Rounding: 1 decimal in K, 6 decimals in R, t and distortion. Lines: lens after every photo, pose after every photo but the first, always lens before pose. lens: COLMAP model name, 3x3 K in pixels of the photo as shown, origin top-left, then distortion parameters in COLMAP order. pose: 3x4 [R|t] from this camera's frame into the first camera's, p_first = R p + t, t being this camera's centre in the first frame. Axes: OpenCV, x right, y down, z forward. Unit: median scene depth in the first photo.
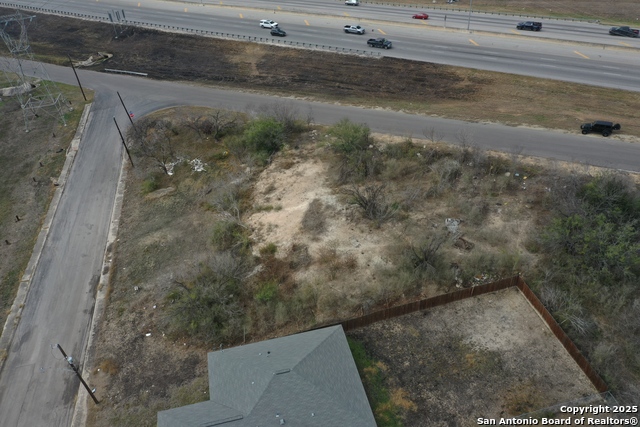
lens RADIAL K [[504.0, 0, 316.9], [0, 504.0, 213.8], [0, 0, 1]] dist [-0.011148, 0.001478]
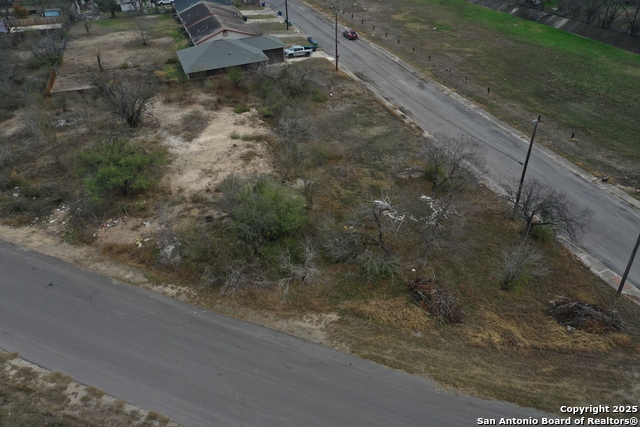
lens RADIAL K [[504.0, 0, 316.9], [0, 504.0, 213.8], [0, 0, 1]] dist [-0.011148, 0.001478]
pose [[-0.985992, 0.164028, -0.030229, -0.177742], [0.026403, 0.332452, 0.942750, -0.823568], [0.164687, 0.928747, -0.332126, 1.520675]]
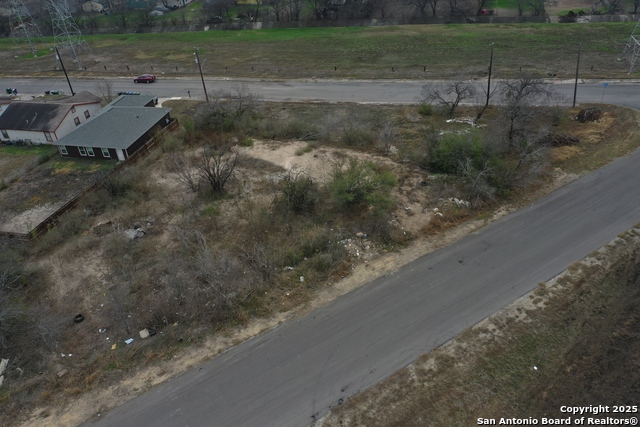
lens RADIAL K [[504.0, 0, 316.9], [0, 504.0, 213.8], [0, 0, 1]] dist [-0.011148, 0.001478]
pose [[-0.445376, 0.592340, -0.671397, 0.637405], [-0.430773, 0.515616, 0.740658, -0.697876], [0.784905, 0.619091, 0.025521, 1.137791]]
